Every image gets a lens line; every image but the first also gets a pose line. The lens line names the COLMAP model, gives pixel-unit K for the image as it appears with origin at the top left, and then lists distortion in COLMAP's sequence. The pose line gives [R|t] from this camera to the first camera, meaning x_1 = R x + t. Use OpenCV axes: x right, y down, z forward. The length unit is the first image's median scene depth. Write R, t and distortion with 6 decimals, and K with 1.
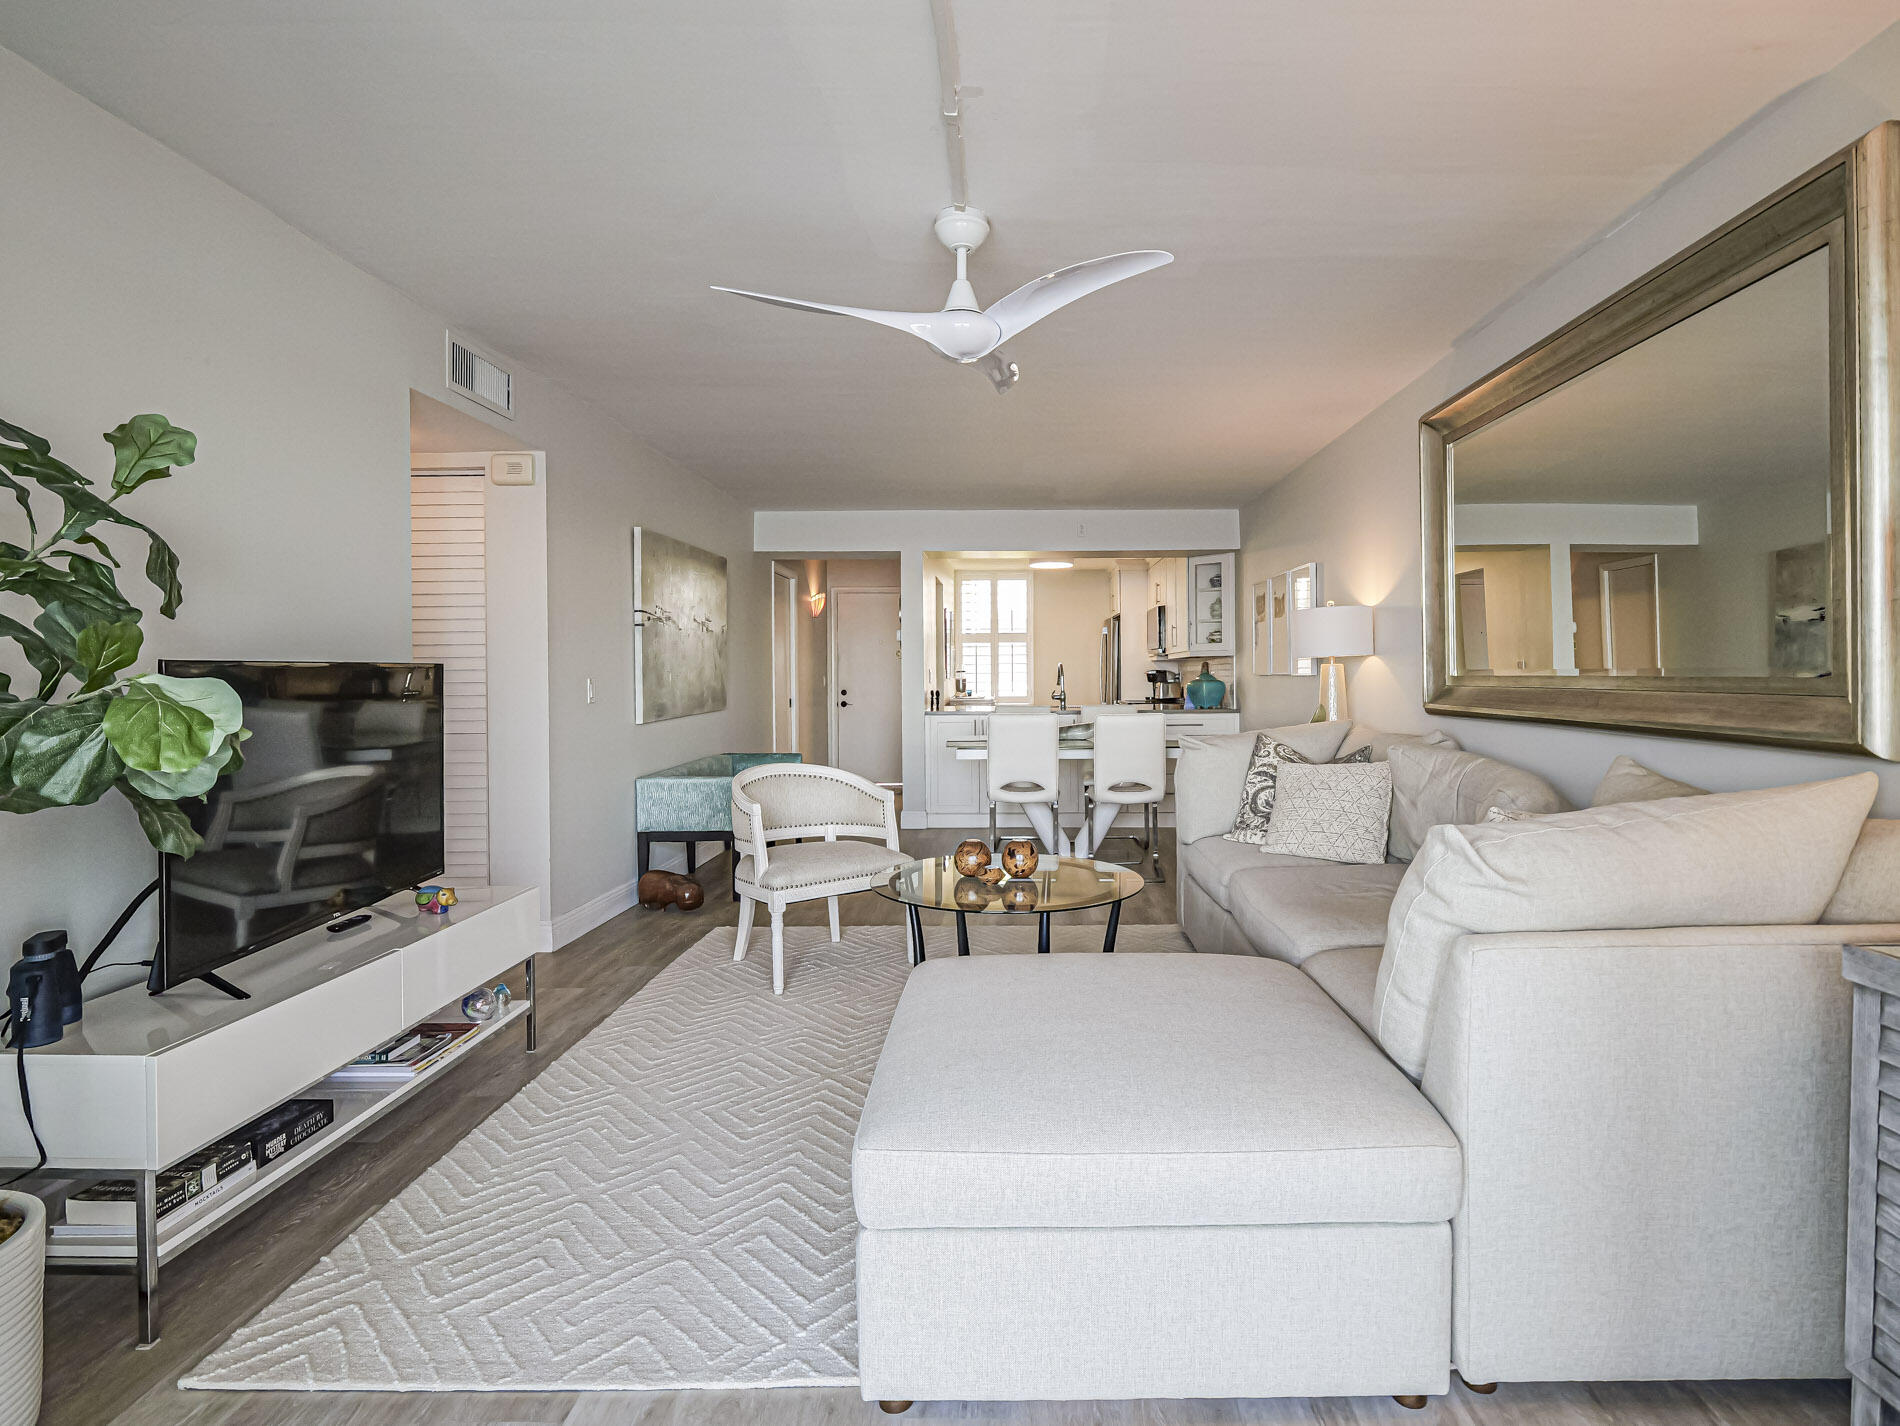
lens RADIAL K [[990.9, 0, 1028.3], [0, 990.9, 667.2], [0, 0, 1]] dist [-0.000597, -0.000092]
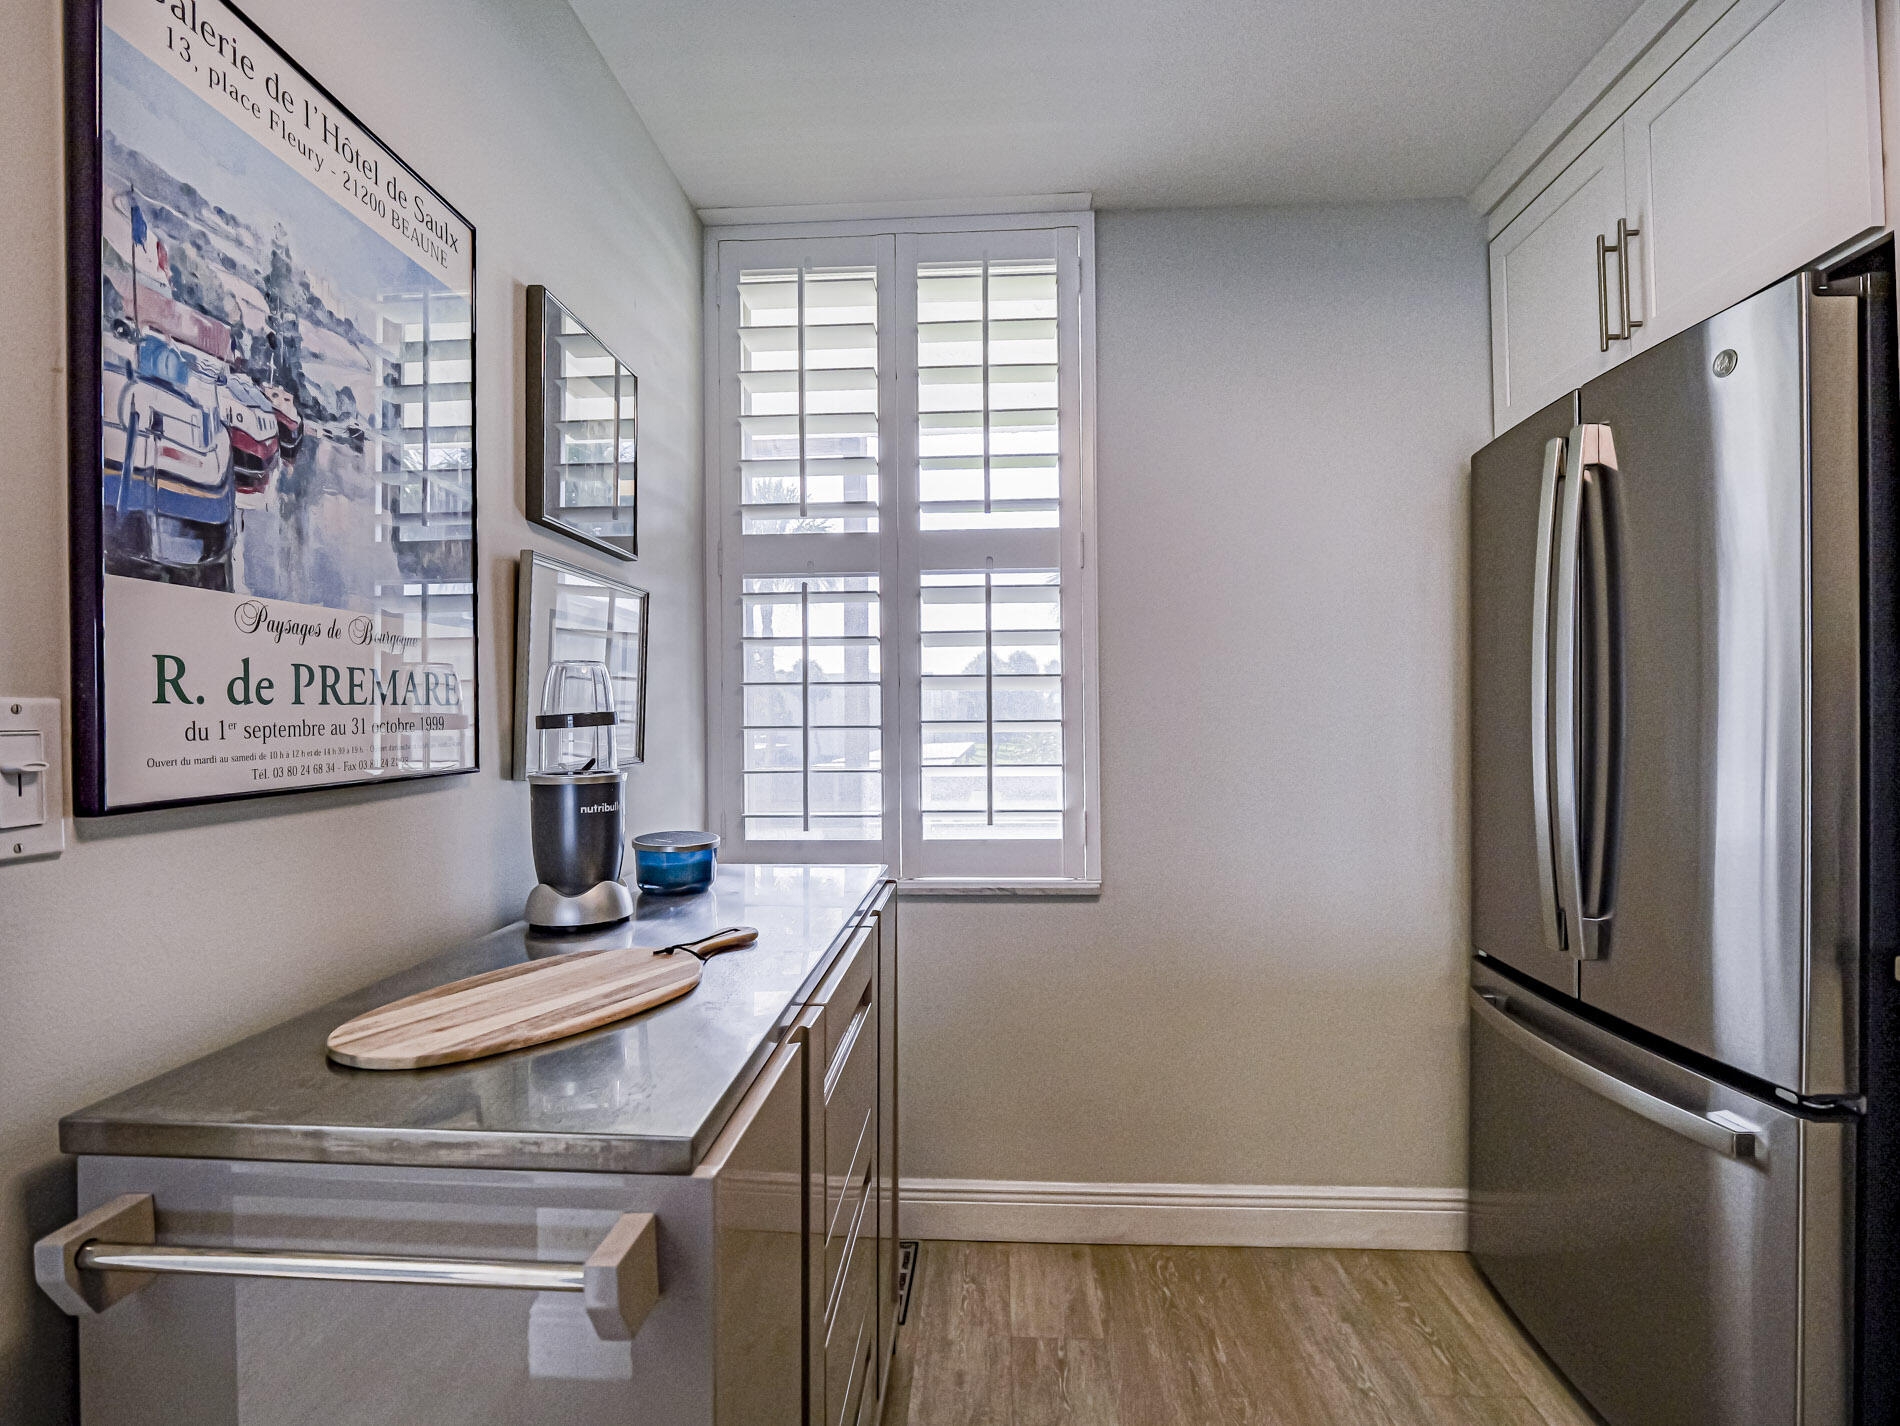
lens RADIAL K [[928.4, 0, 942.7], [0, 928.4, 728.4], [0, 0, 1]] dist [-0.003250, -0.000513]
pose [[0.997832, -0.003393, -0.065732, -0.013316], [0.003954, 0.999957, 0.008403, 0.004552], [0.065700, -0.008644, 0.997802, 0.814782]]
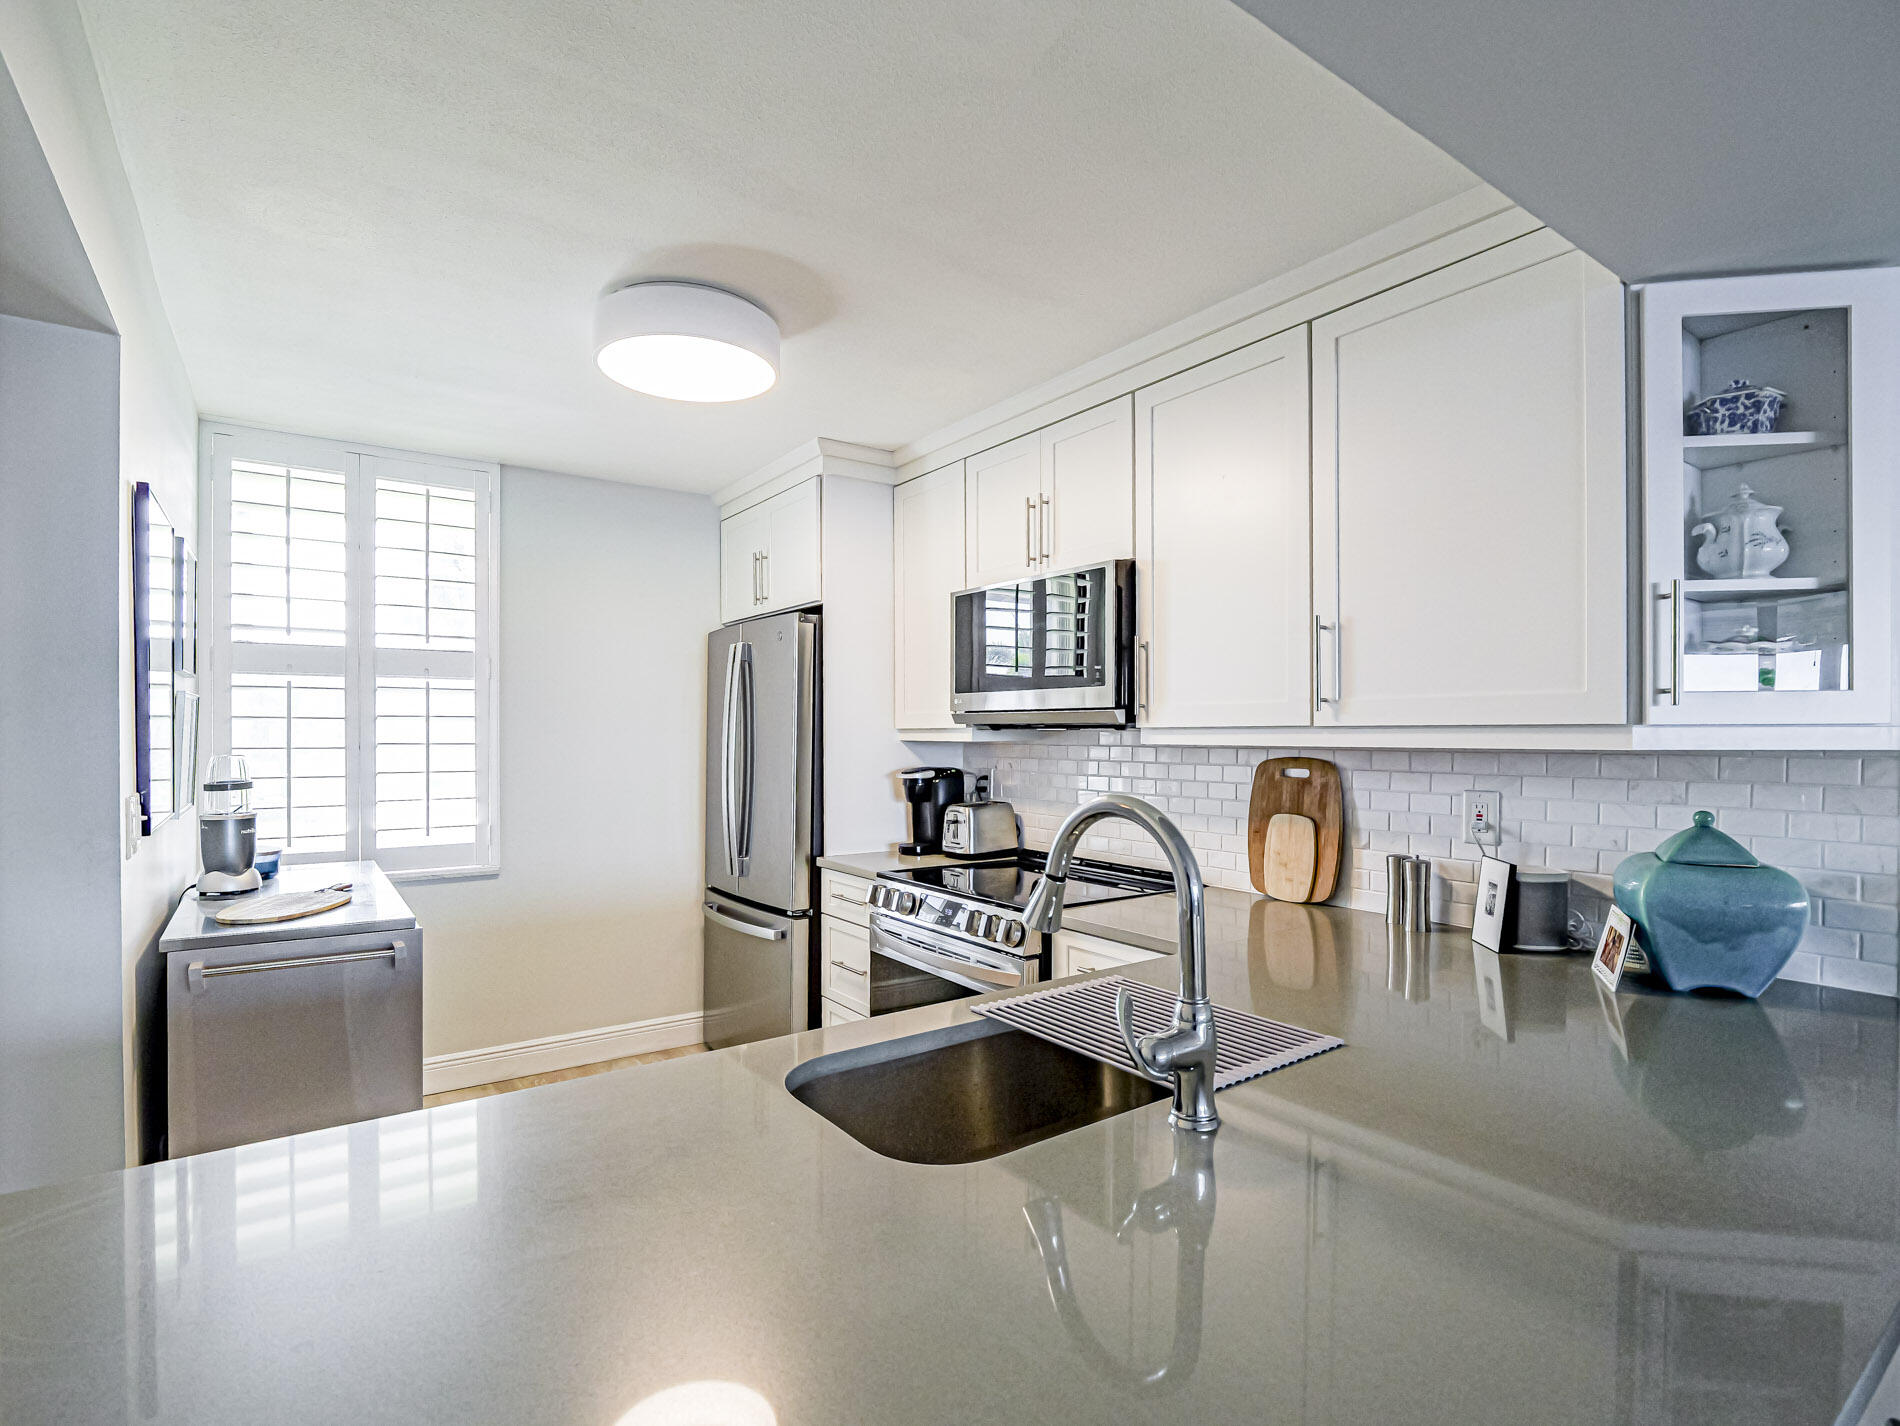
lens RADIAL K [[928.4, 0, 942.7], [0, 928.4, 728.4], [0, 0, 1]] dist [-0.003250, -0.000513]
pose [[0.818312, 0.009517, 0.574695, -0.051783], [-0.006238, 0.999951, -0.007678, -0.007650], [-0.574740, 0.002698, 0.818332, 0.662053]]
